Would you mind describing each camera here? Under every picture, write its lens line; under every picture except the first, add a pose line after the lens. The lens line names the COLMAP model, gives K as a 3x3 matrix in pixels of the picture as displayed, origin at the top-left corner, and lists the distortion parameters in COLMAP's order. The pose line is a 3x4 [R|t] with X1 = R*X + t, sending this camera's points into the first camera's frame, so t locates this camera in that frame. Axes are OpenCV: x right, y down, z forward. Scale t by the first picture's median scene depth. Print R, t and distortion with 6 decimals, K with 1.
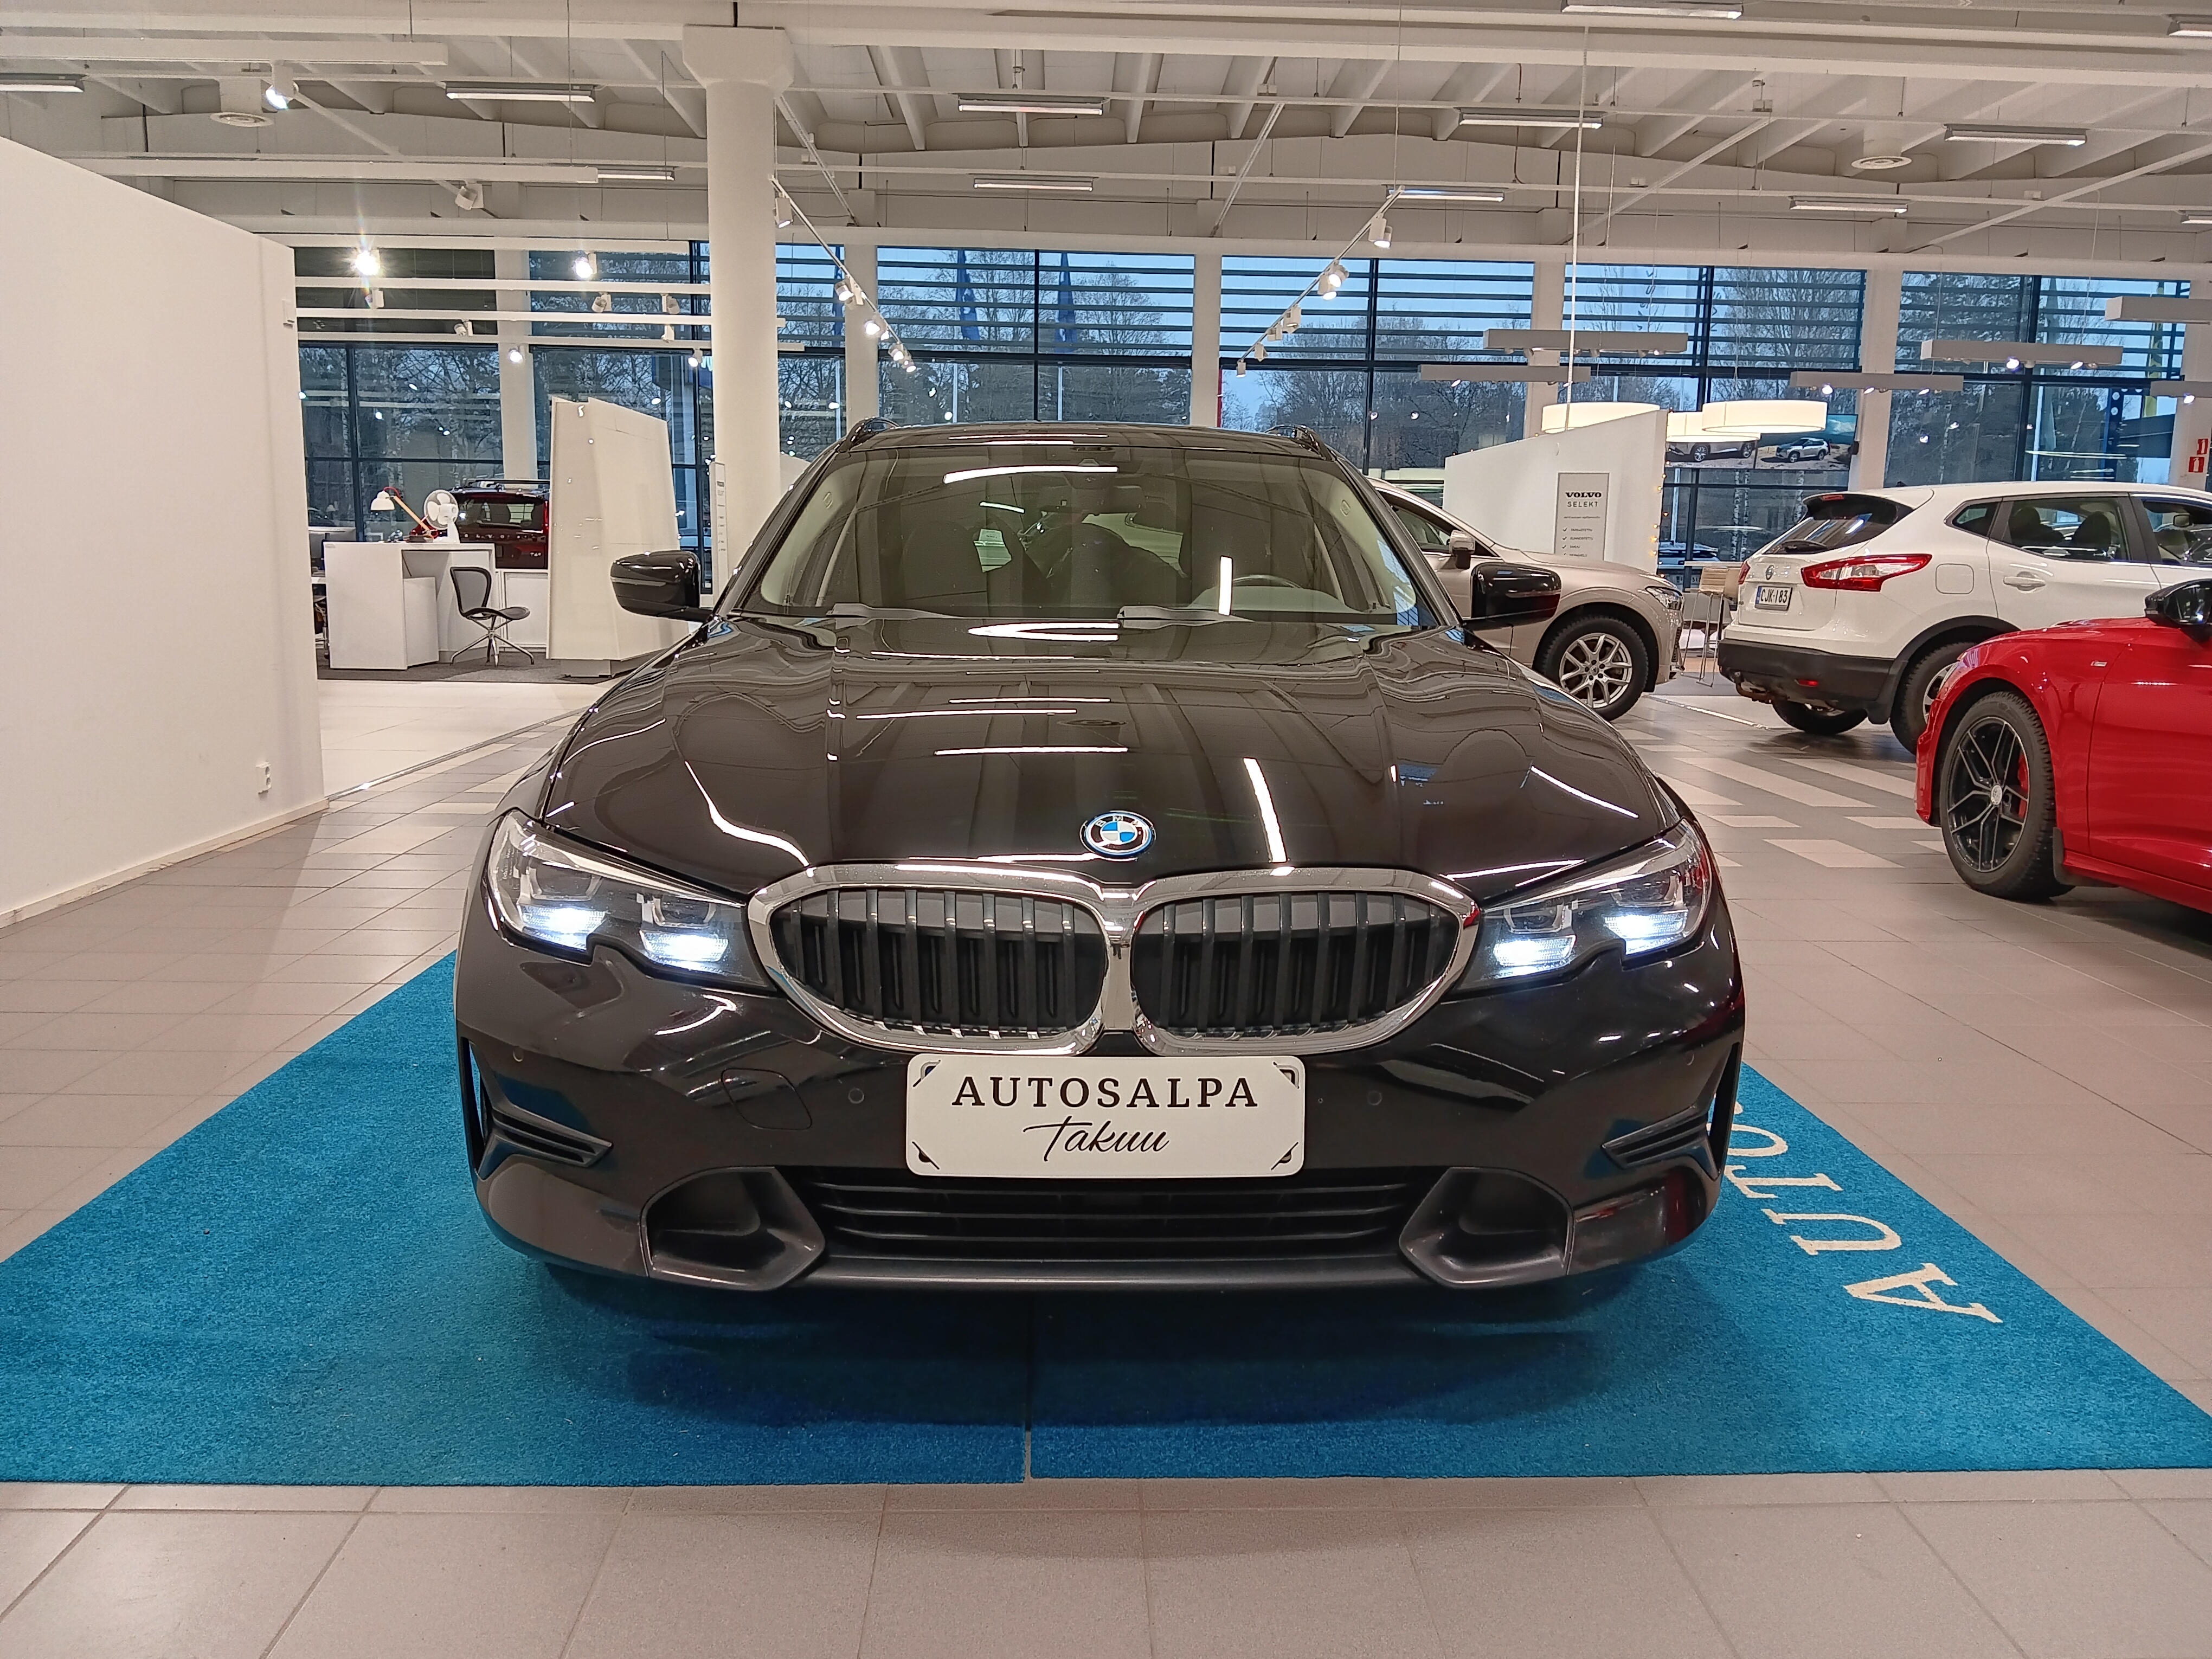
lens RADIAL K [[1702.0, 0, 1119.7], [0, 1702.0, 842.1], [0, 0, 1]] dist [0.064219, -0.151350]
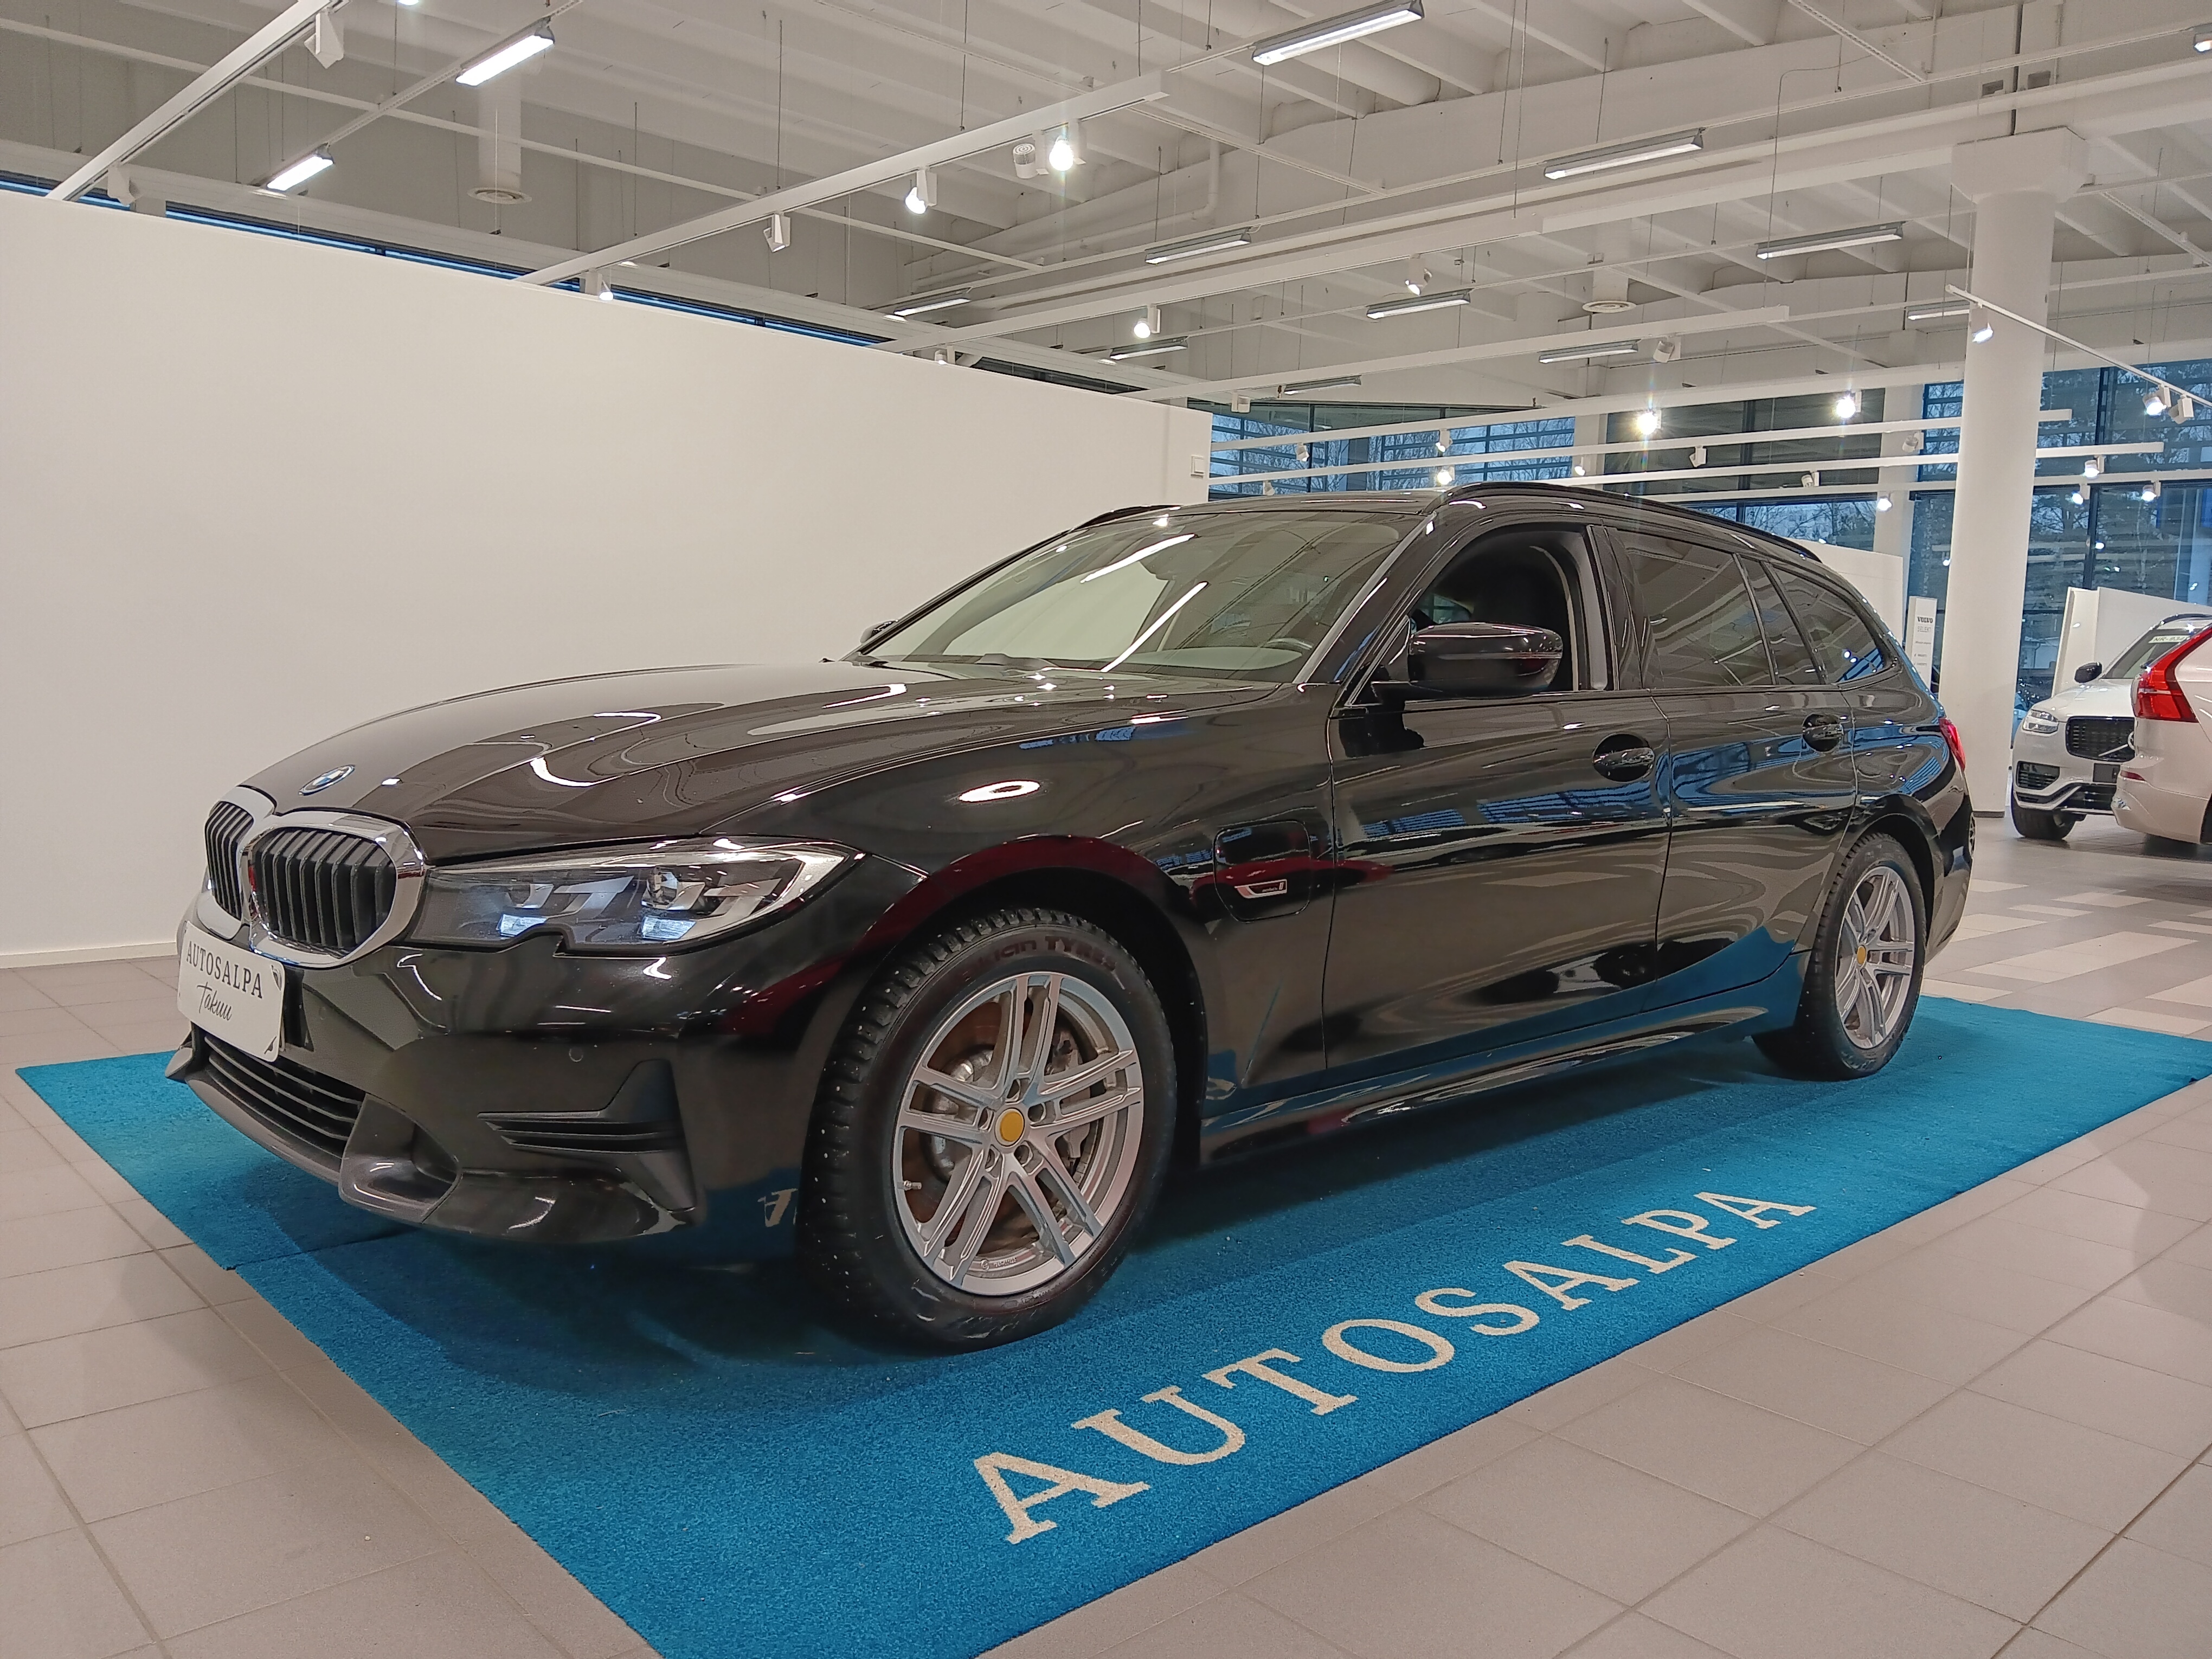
lens RADIAL K [[1702.0, 0, 1119.7], [0, 1702.0, 842.1], [0, 0, 1]] dist [0.064219, -0.151350]
pose [[0.650746, 0.080380, -0.755029, 0.959277], [-0.150424, 0.988320, -0.024432, -0.012075], [0.744246, 0.129474, 0.655237, 0.439543]]
